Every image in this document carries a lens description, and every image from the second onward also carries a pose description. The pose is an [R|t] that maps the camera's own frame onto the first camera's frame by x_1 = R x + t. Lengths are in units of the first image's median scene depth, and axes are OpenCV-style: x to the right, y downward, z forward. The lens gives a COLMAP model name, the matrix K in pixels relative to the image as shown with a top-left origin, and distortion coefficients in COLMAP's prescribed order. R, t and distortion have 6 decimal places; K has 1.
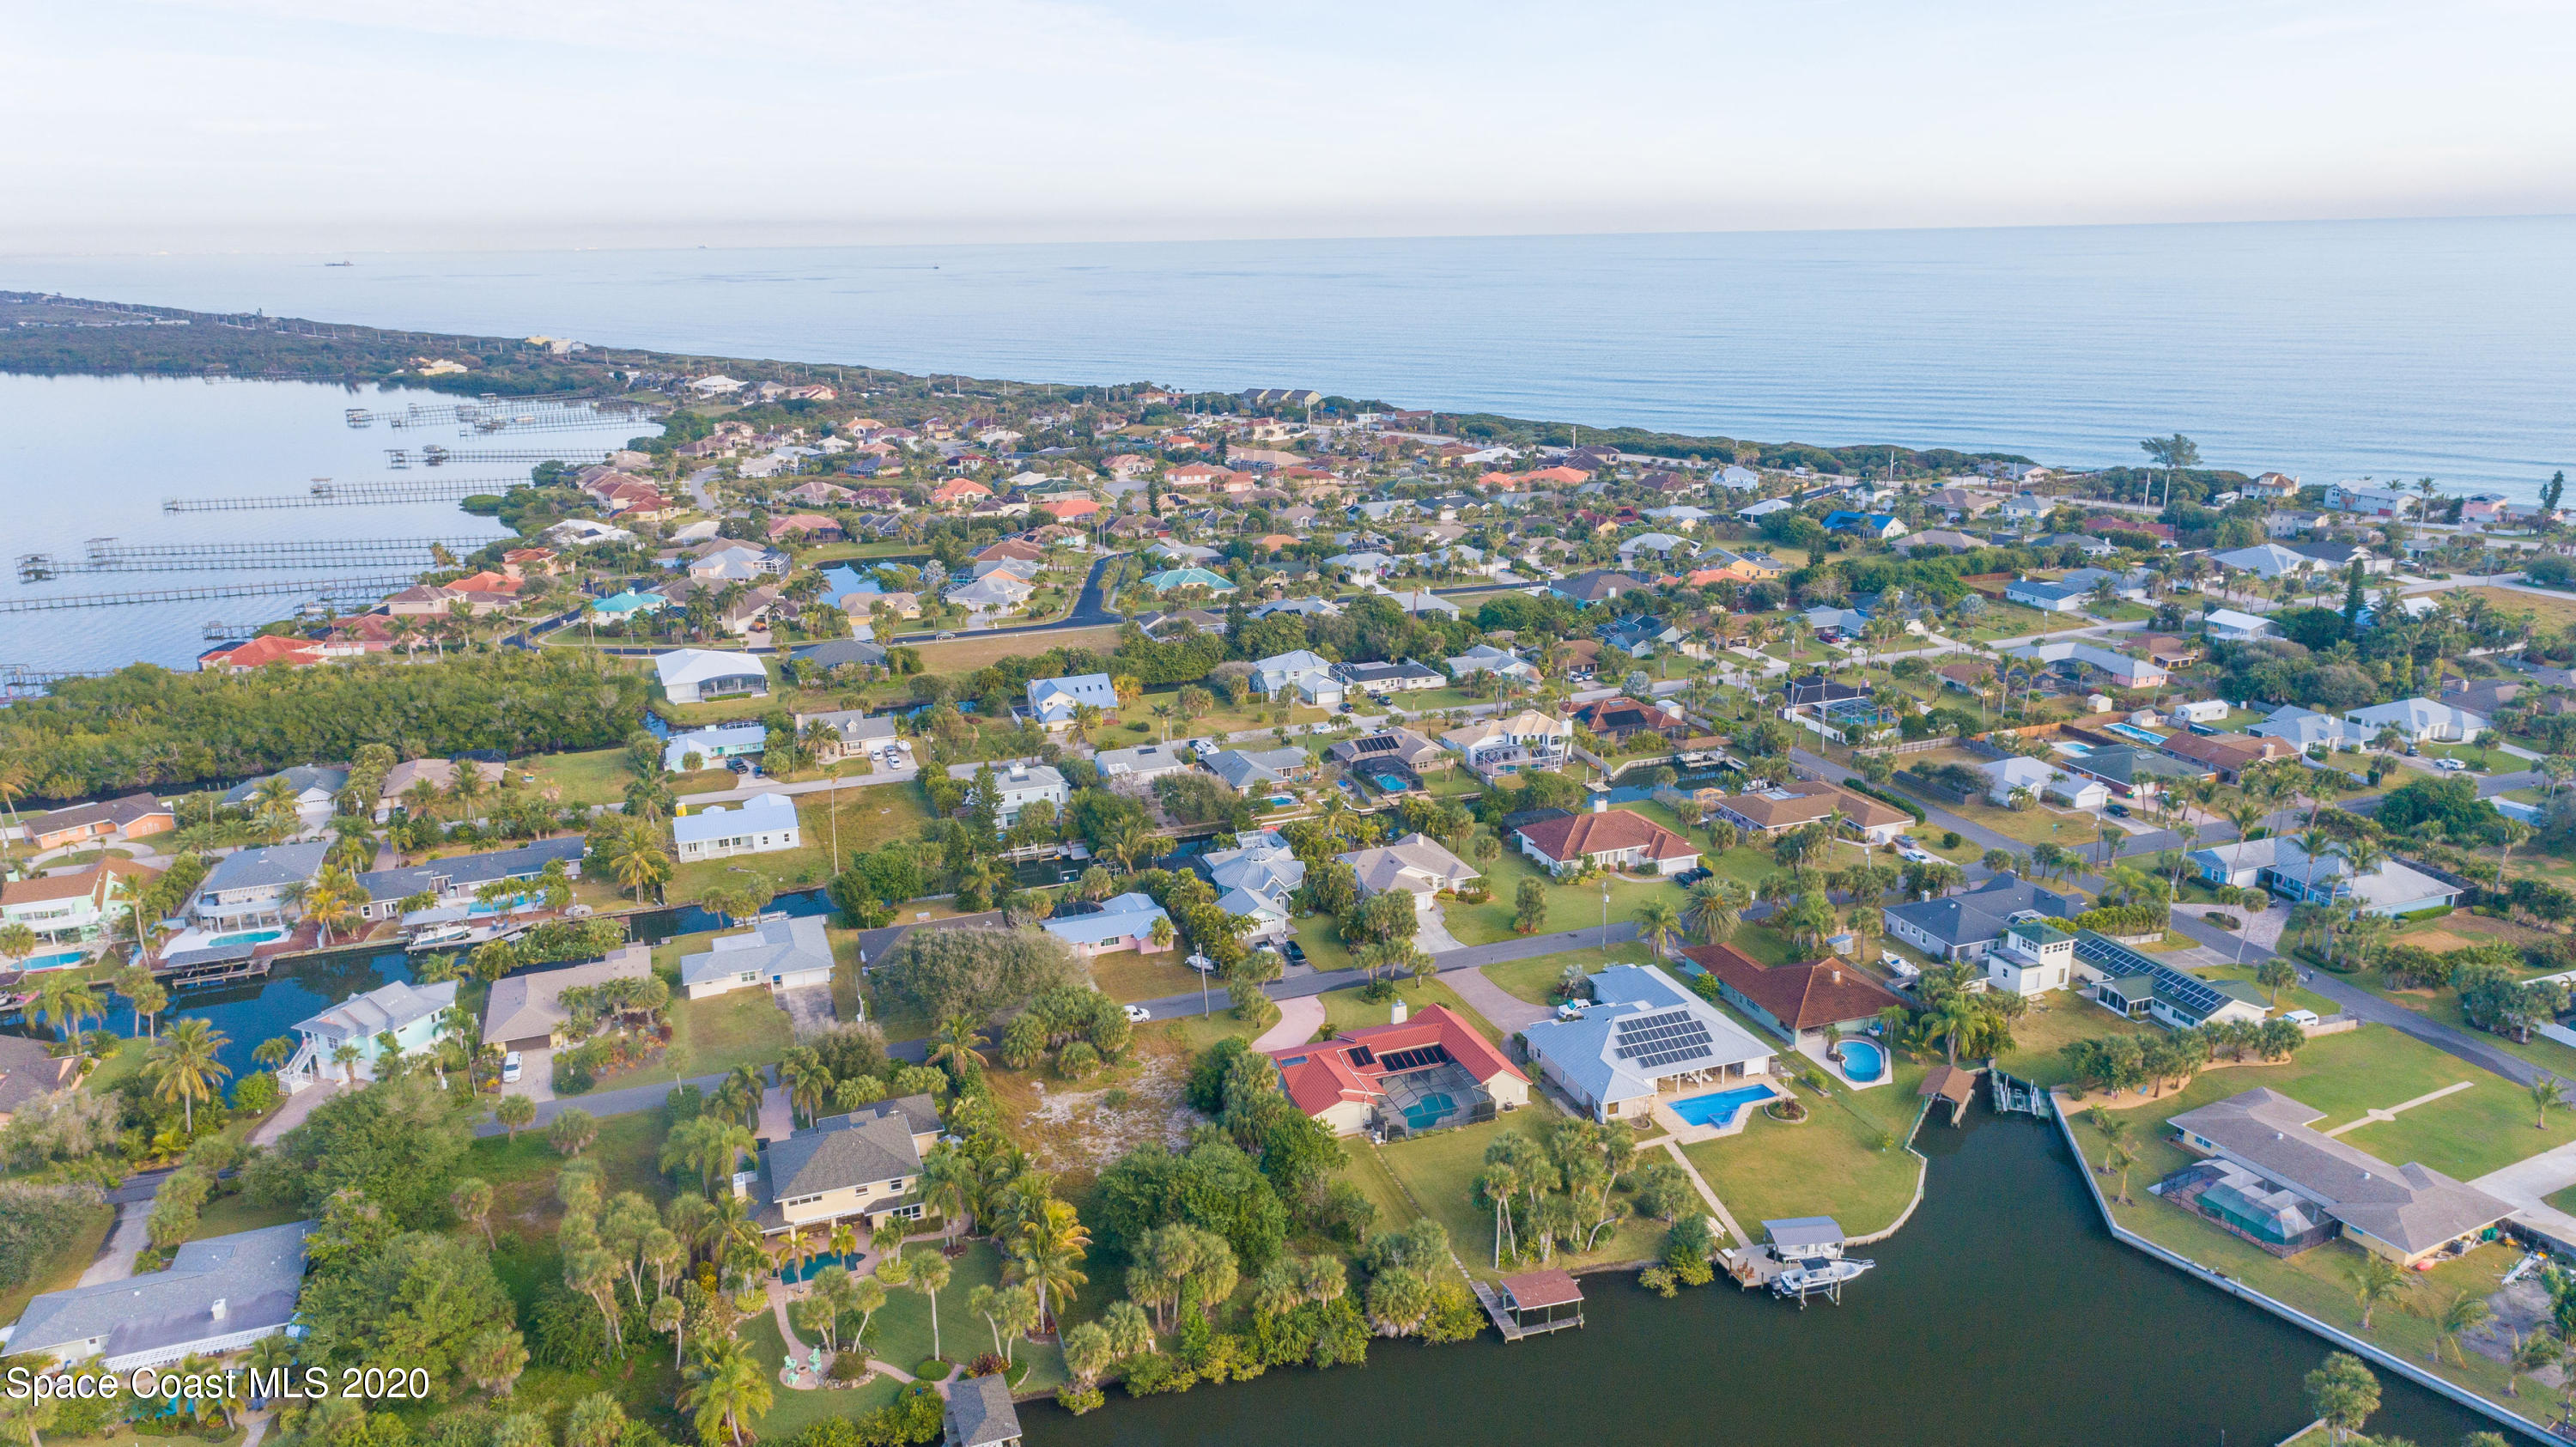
lens RADIAL K [[1751.0, 0, 1289.0], [0, 1751.0, 724.6], [0, 0, 1]] dist [0.022743, 0.001624]
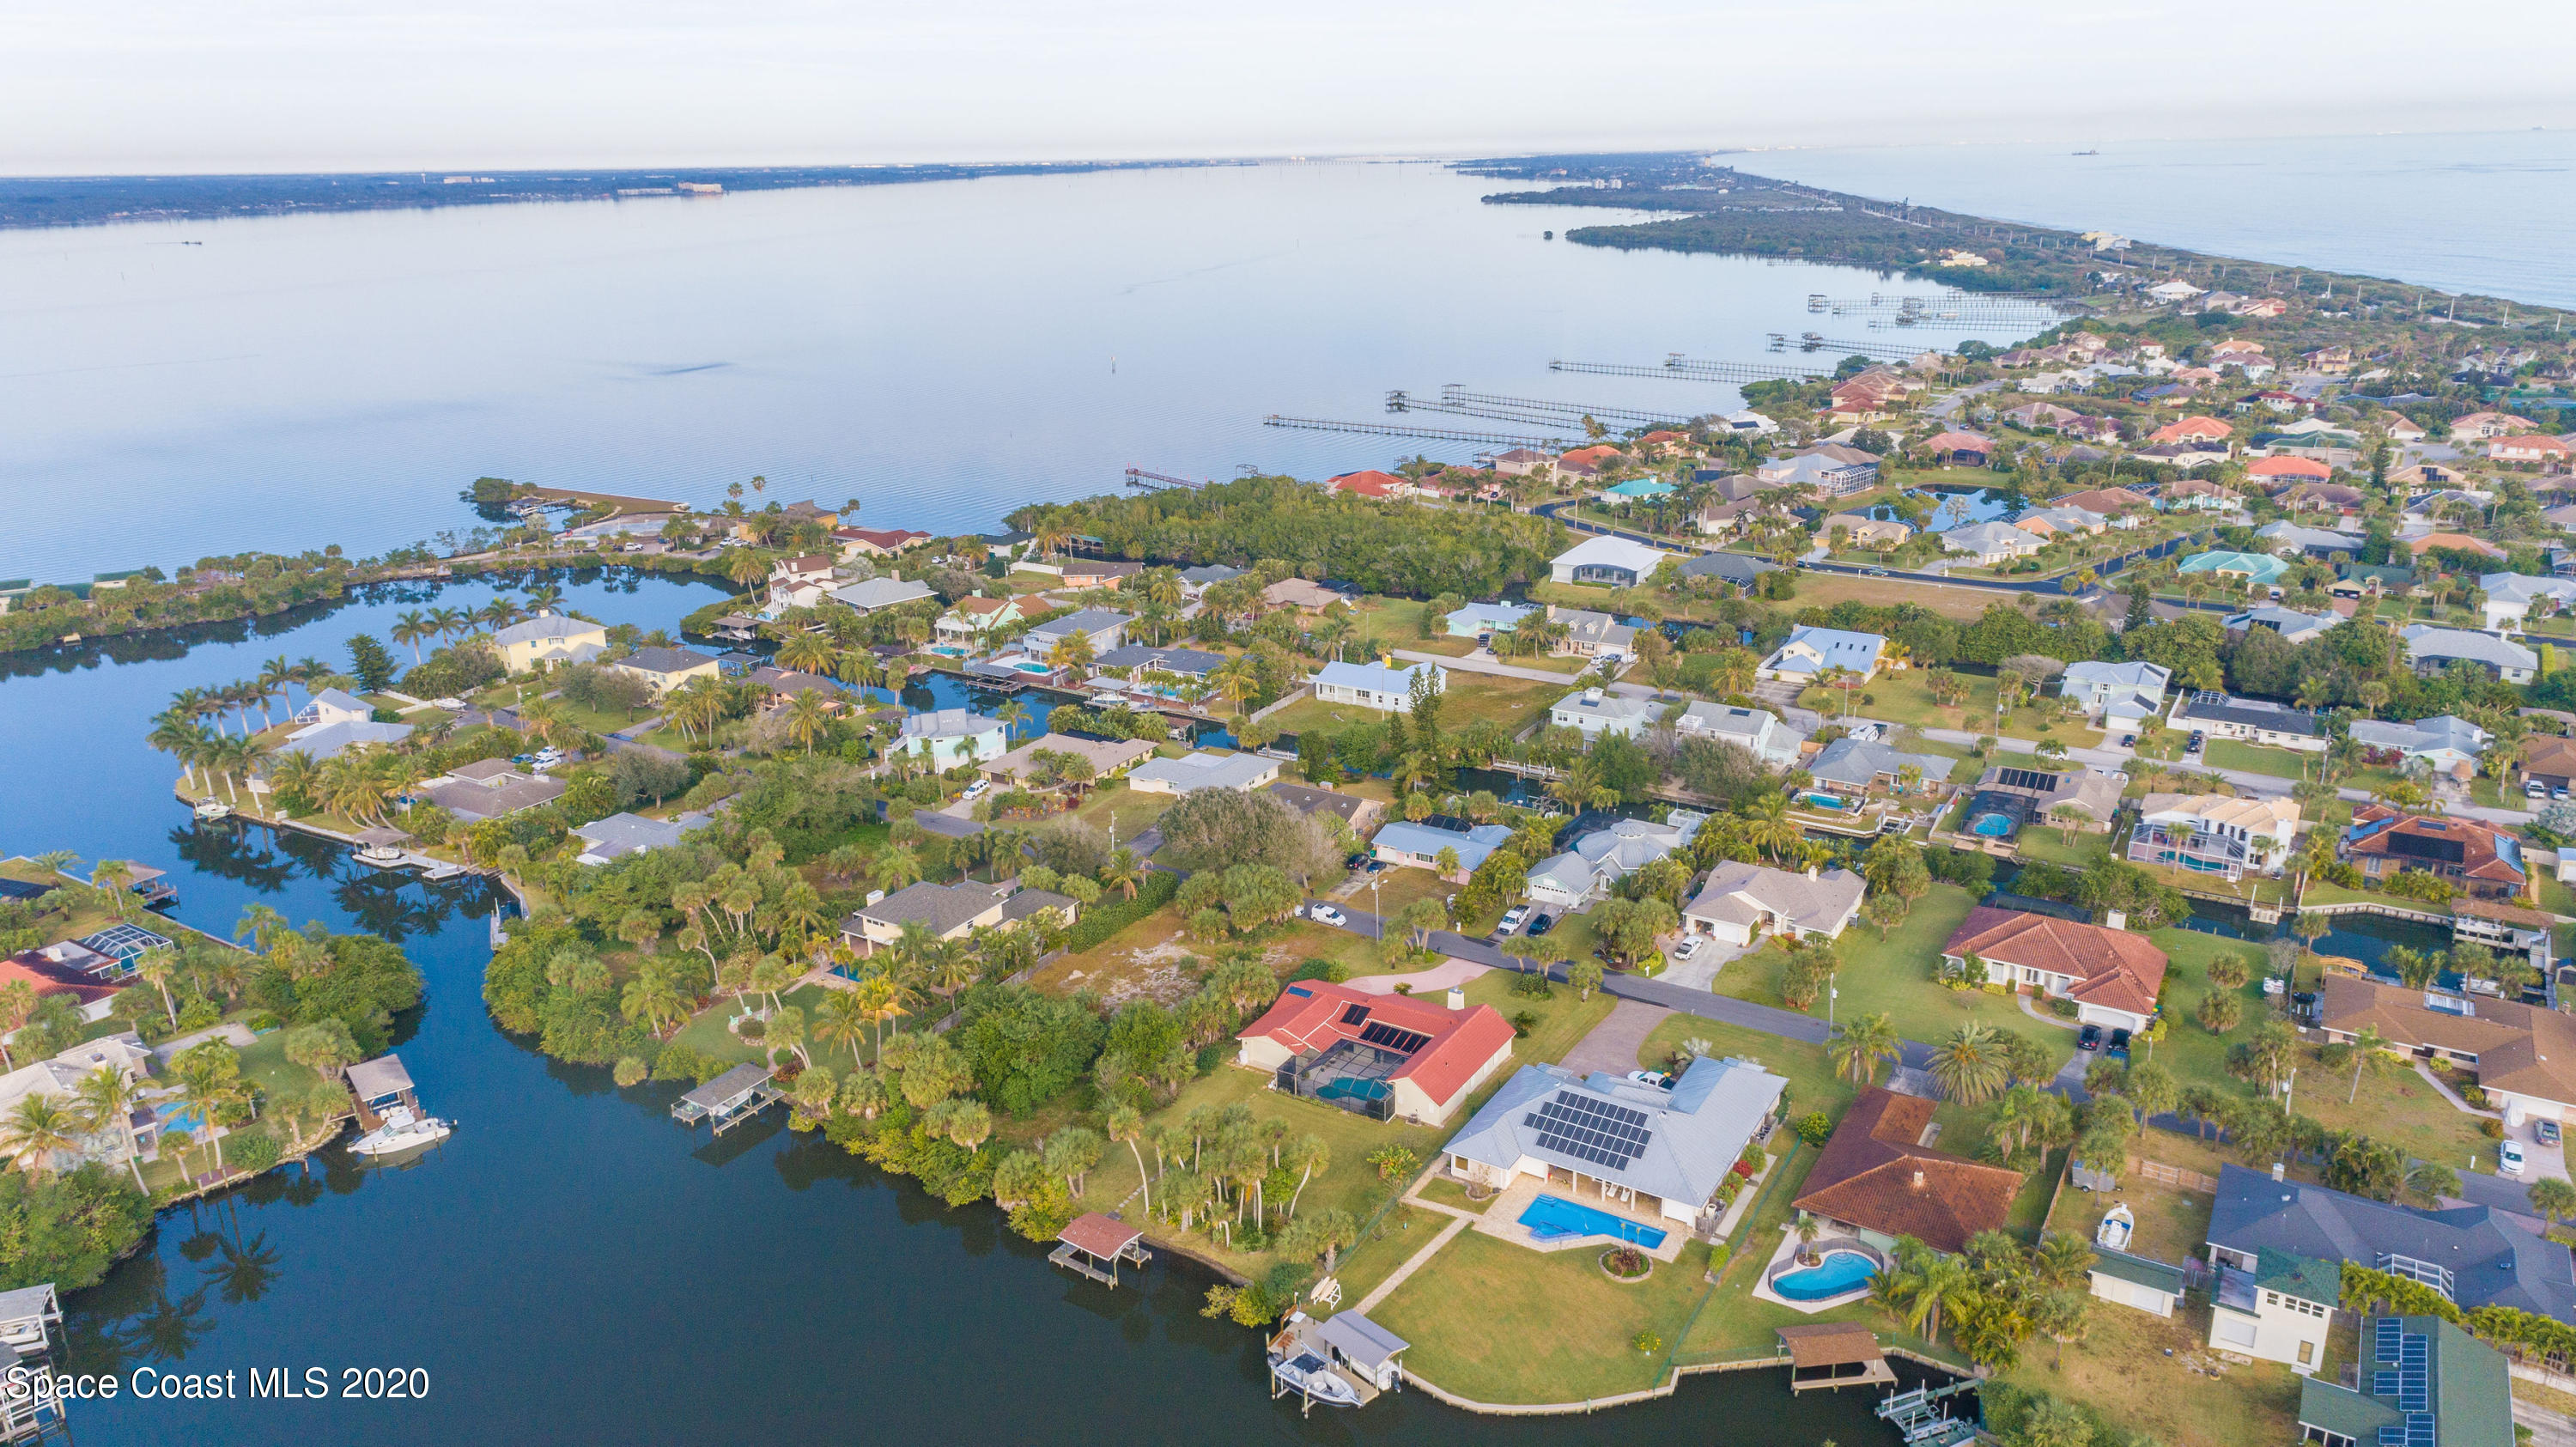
lens RADIAL K [[1751.0, 0, 1288.4], [0, 1751.0, 722.6], [0, 0, 1]] dist [0.022743, 0.001624]
pose [[0.616075, 0.249476, -0.747136, 0.690974], [-0.206115, 0.966528, 0.152775, -0.106904], [0.760242, 0.059875, 0.646875, 0.323444]]
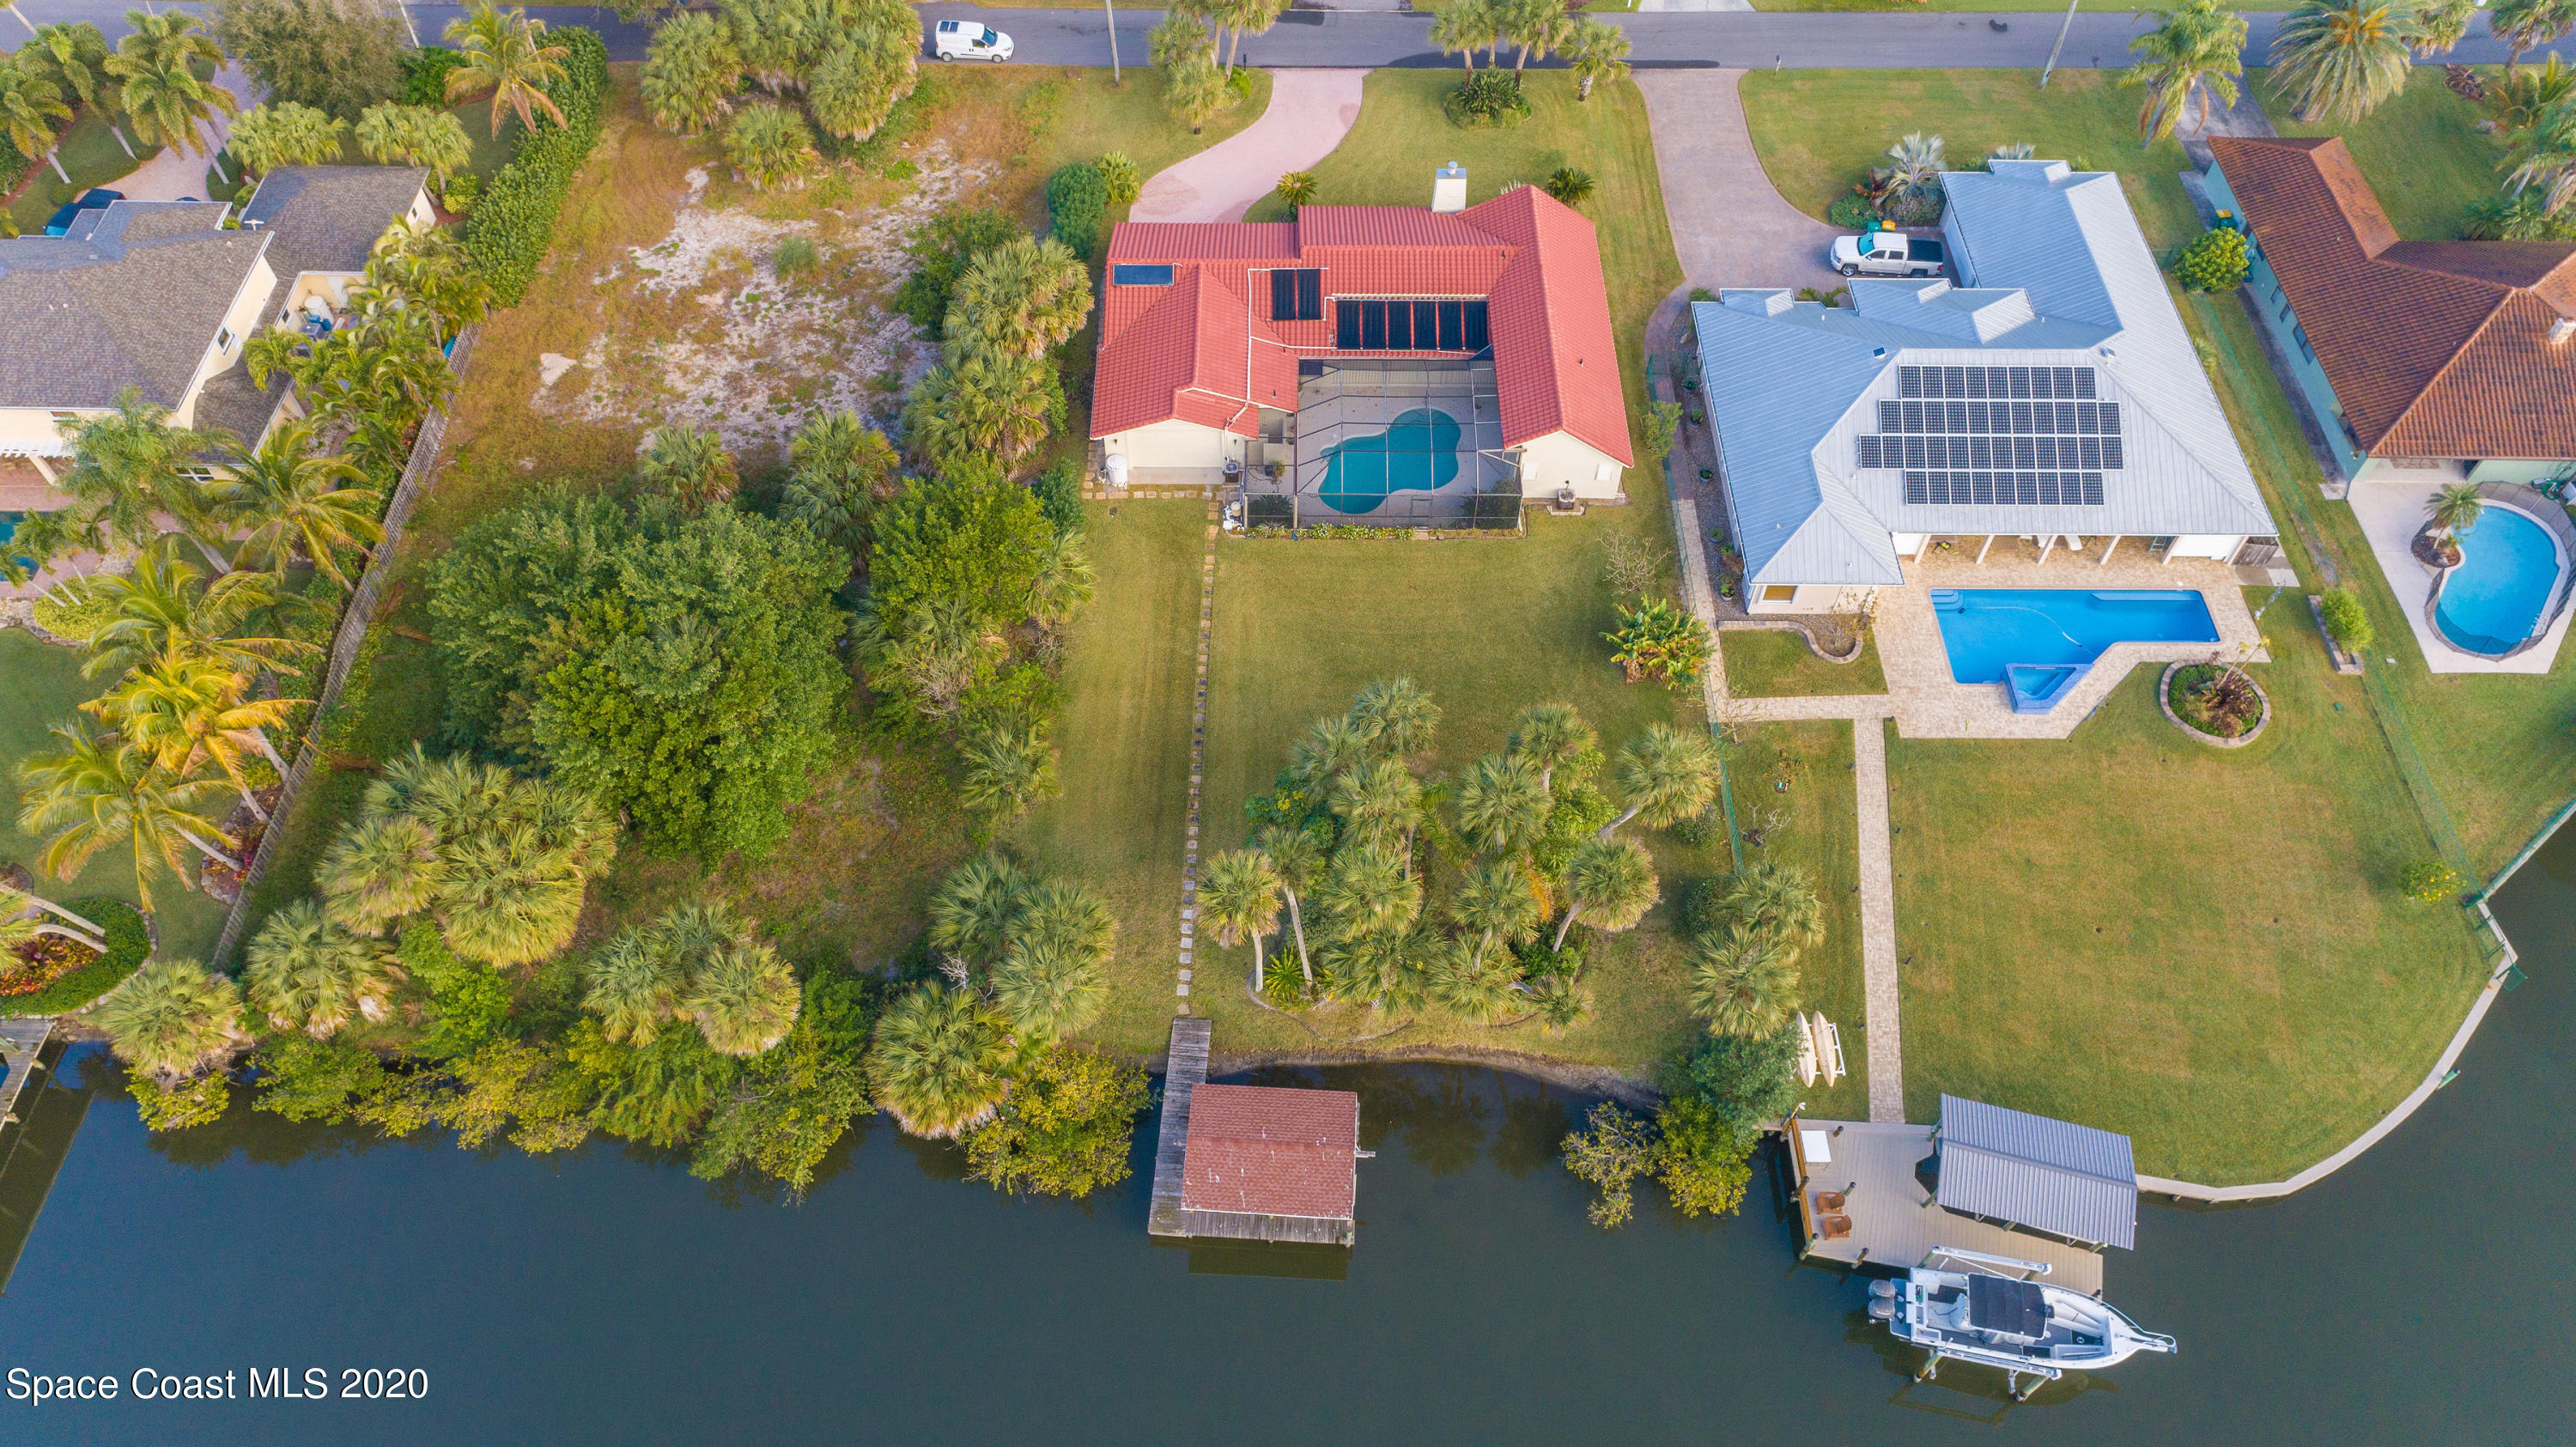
lens RADIAL K [[1751.0, 0, 1279.9], [0, 1751.0, 726.8], [0, 0, 1]] dist [0.022743, 0.001624]
pose [[0.938256, 0.291043, -0.187000, 0.149980], [-0.115768, 0.773547, 0.623075, -0.003725], [0.325995, -0.562955, 0.759479, 0.583512]]
